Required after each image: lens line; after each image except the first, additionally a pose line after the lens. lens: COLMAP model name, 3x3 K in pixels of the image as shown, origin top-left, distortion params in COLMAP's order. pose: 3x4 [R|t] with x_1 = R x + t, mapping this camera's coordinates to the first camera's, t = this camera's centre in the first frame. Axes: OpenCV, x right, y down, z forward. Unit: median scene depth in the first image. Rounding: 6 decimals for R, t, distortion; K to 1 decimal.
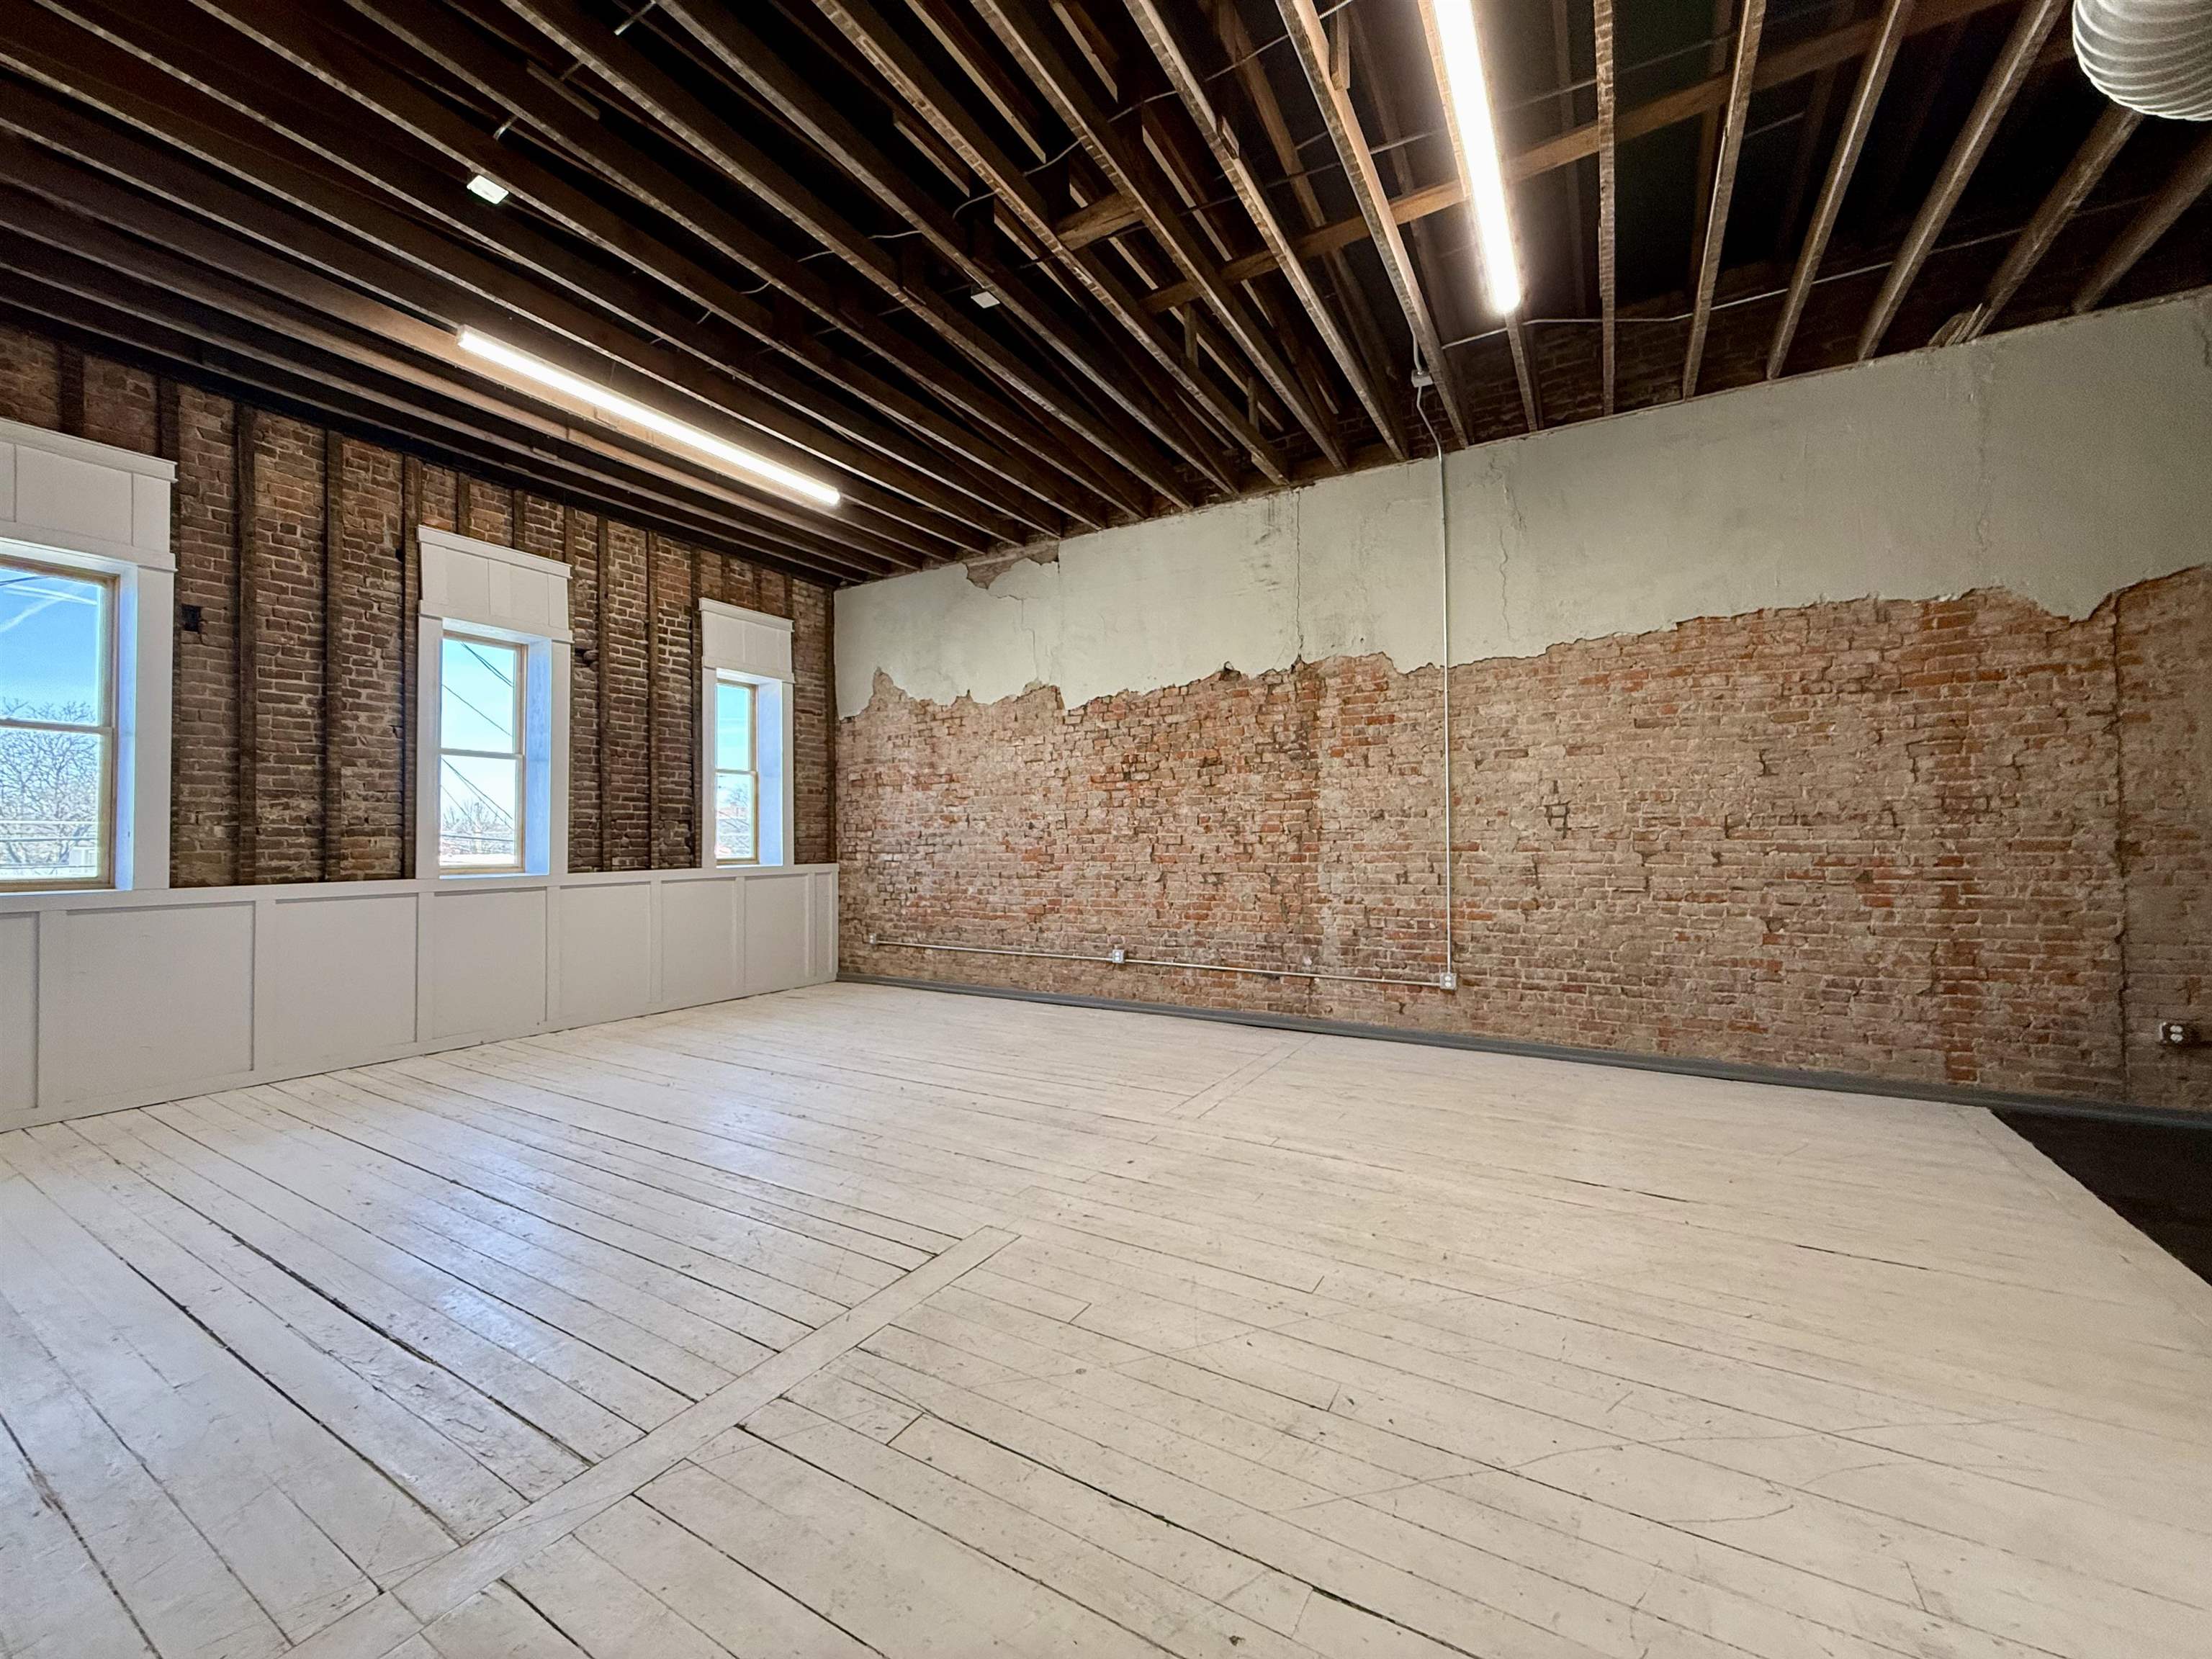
lens RADIAL K [[880.2, 0, 1090.3], [0, 880.2, 829.3], [0, 0, 1]] dist [-0.000466, -0.000565]
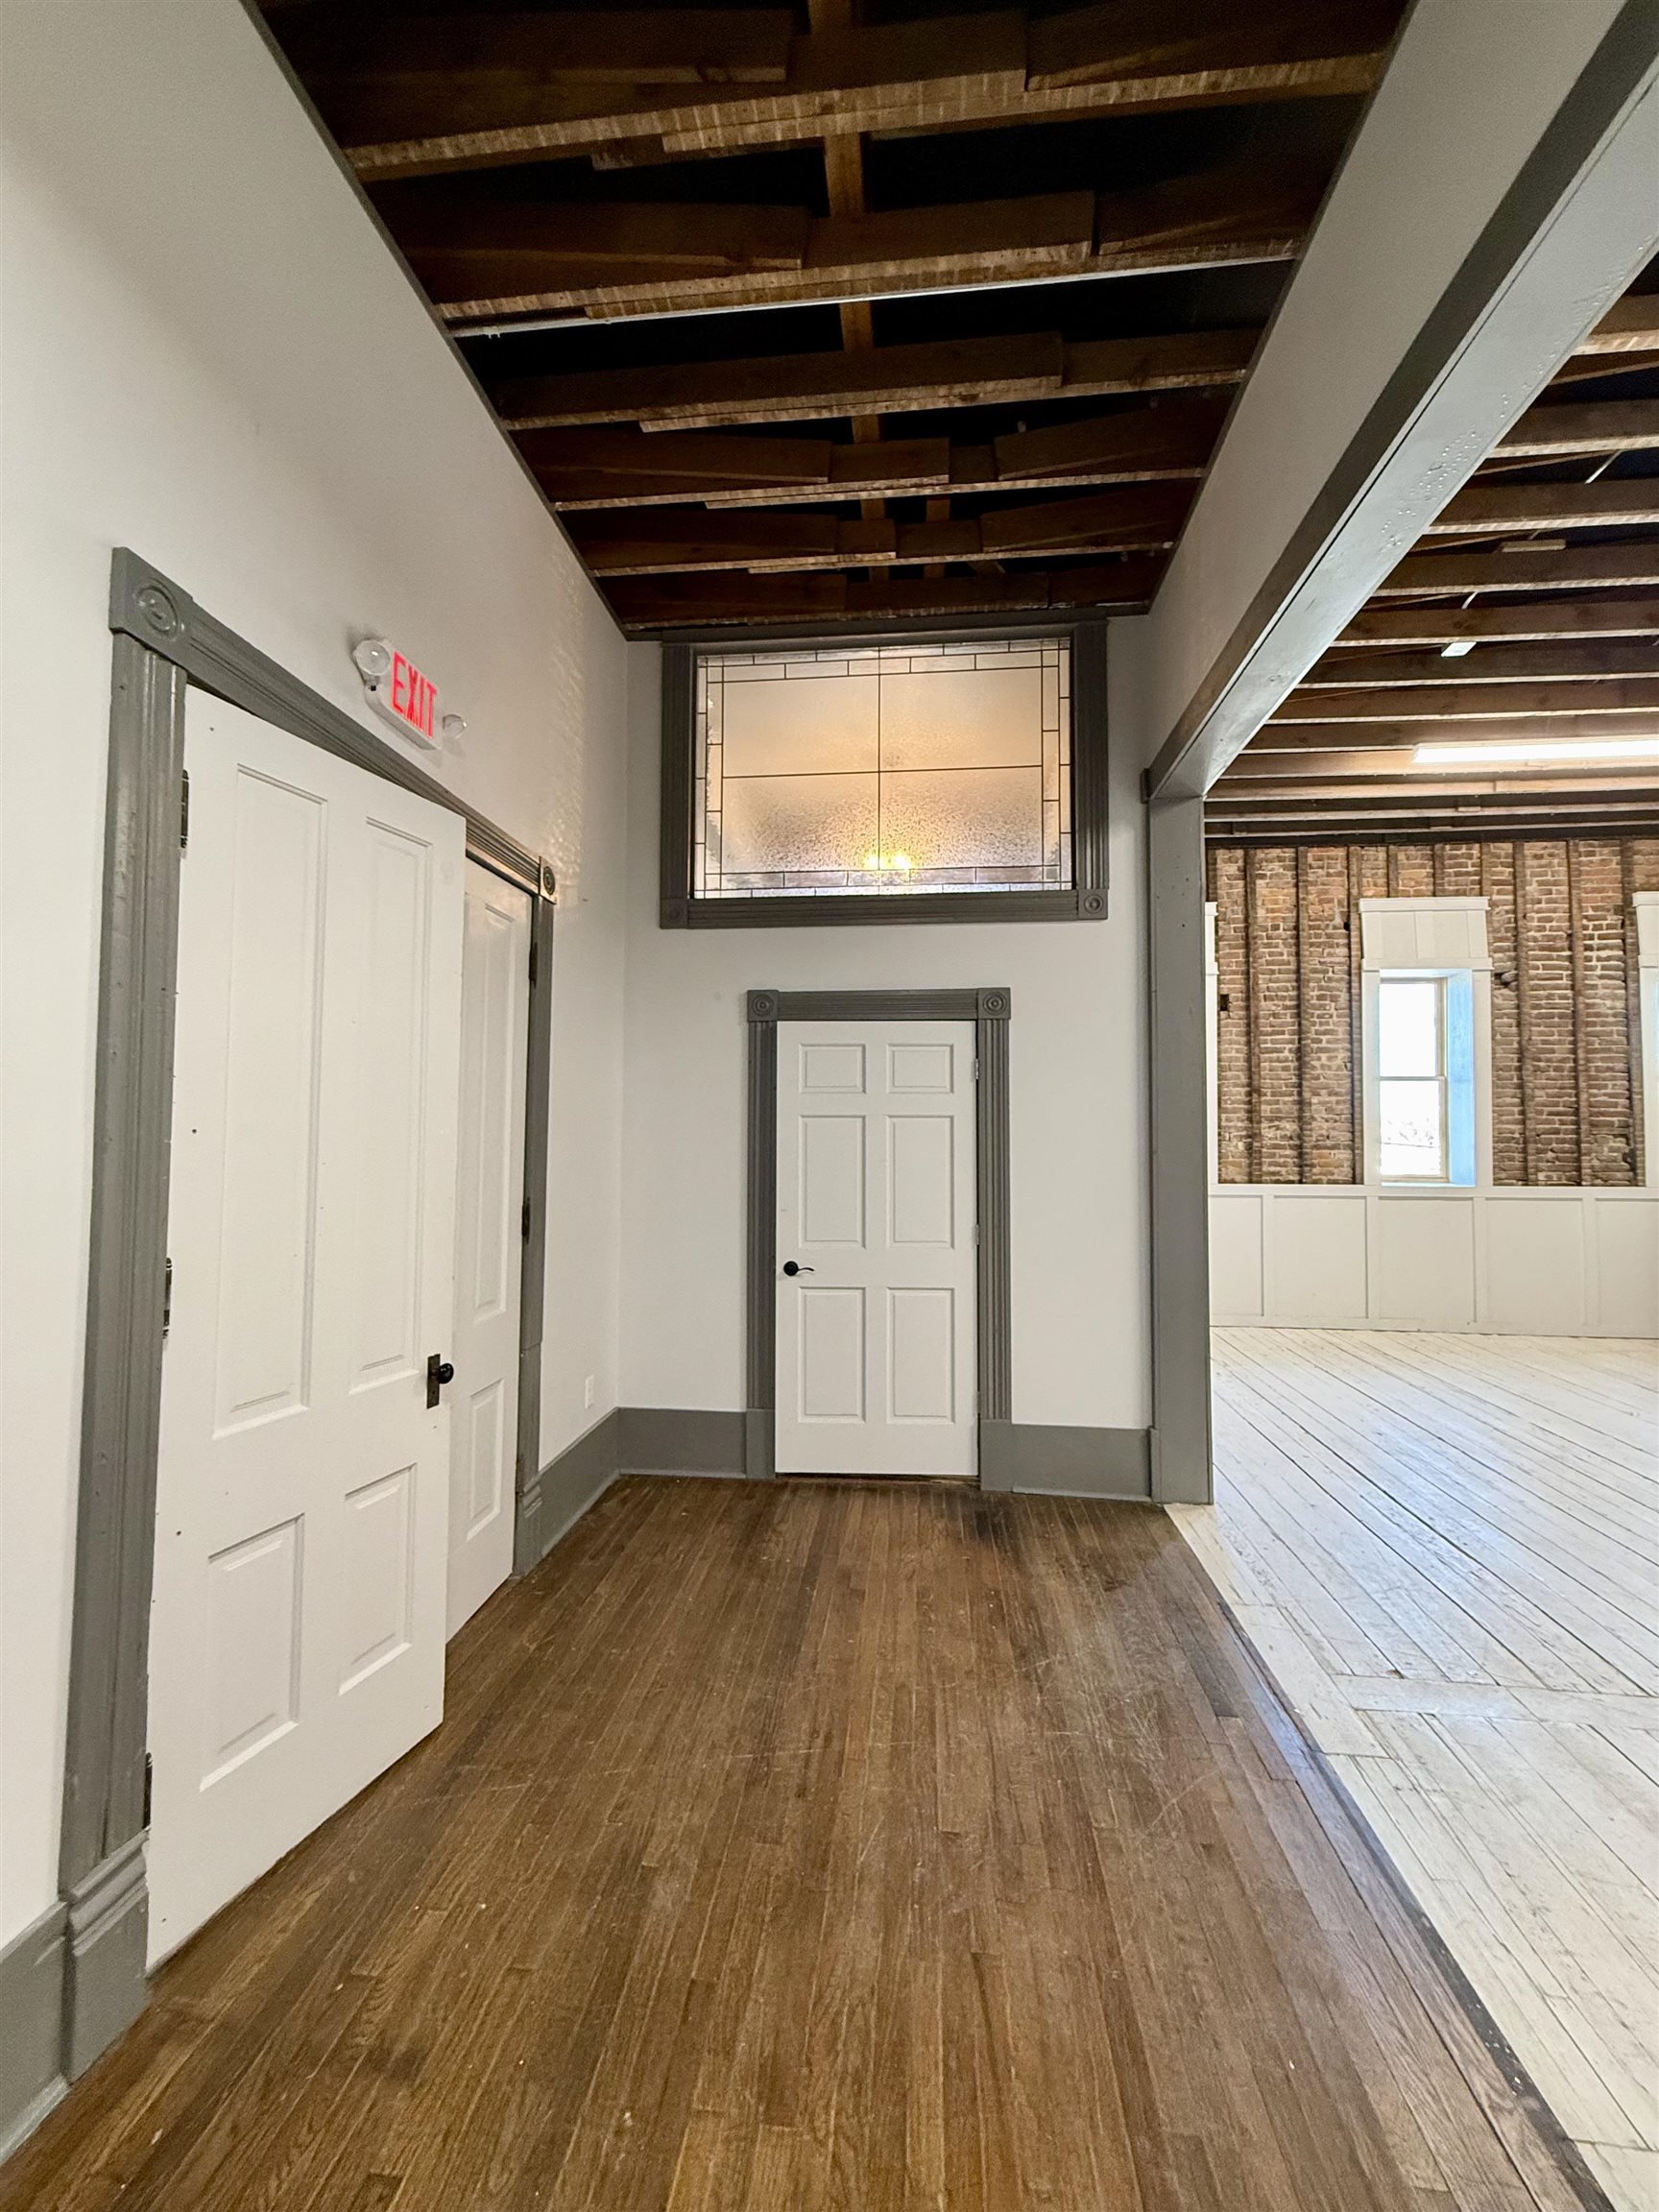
lens RADIAL K [[880.2, 0, 825.3], [0, 880.2, 1096.8], [0, 0, 1]] dist [-0.000466, -0.000565]
pose [[0.427079, -0.028725, -0.903758, 0.027419], [0.001477, 0.999516, -0.031071, -0.028534], [0.904213, 0.011935, 0.426914, -0.202165]]
